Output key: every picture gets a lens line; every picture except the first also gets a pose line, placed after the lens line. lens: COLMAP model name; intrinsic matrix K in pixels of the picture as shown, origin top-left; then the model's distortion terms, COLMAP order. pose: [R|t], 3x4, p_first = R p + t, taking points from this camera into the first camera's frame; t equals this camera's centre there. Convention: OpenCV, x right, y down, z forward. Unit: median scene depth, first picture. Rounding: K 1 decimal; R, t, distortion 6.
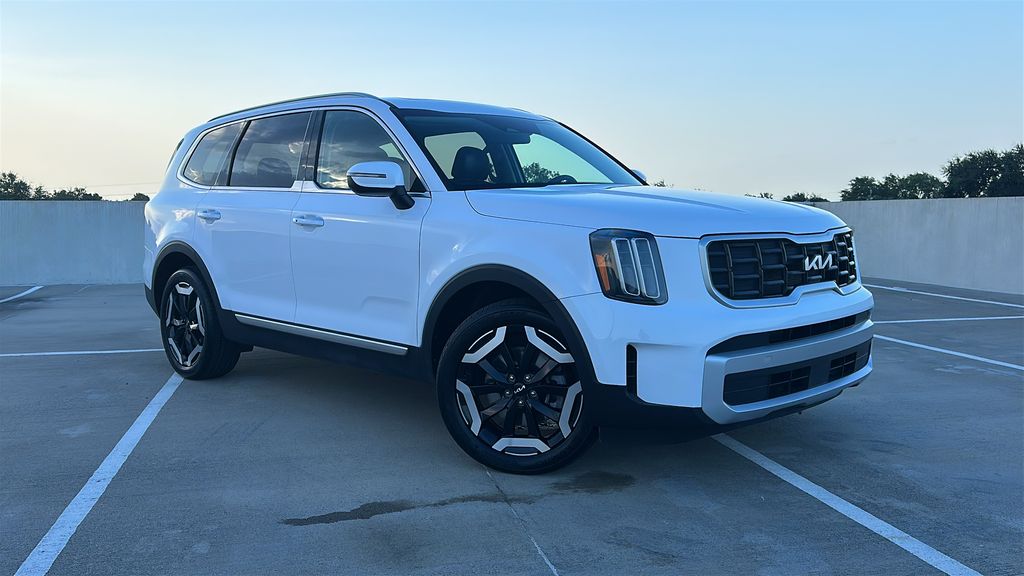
lens RADIAL K [[893.1, 0, 499.0], [0, 893.1, 298.8], [0, 0, 1]] dist [0.030689, -0.007365]
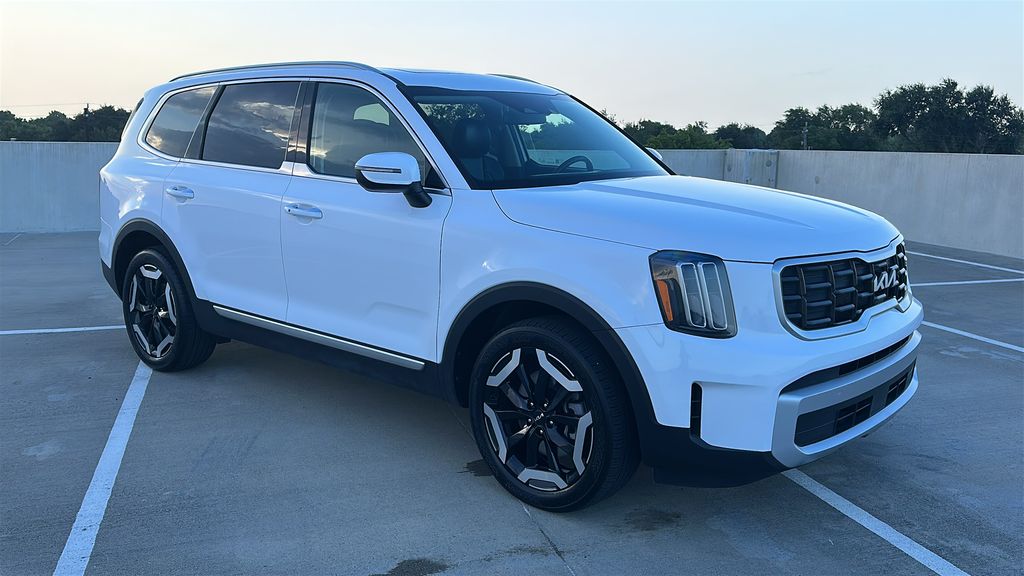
lens RADIAL K [[885.4, 0, 495.5], [0, 885.4, 290.4], [0, 0, 1]] dist [0.029042, -0.004209]
pose [[0.996858, 0.000882, 0.079210, -0.099887], [-0.007514, 0.996483, 0.083463, -0.090947], [-0.078858, -0.083796, 0.993358, 0.108351]]
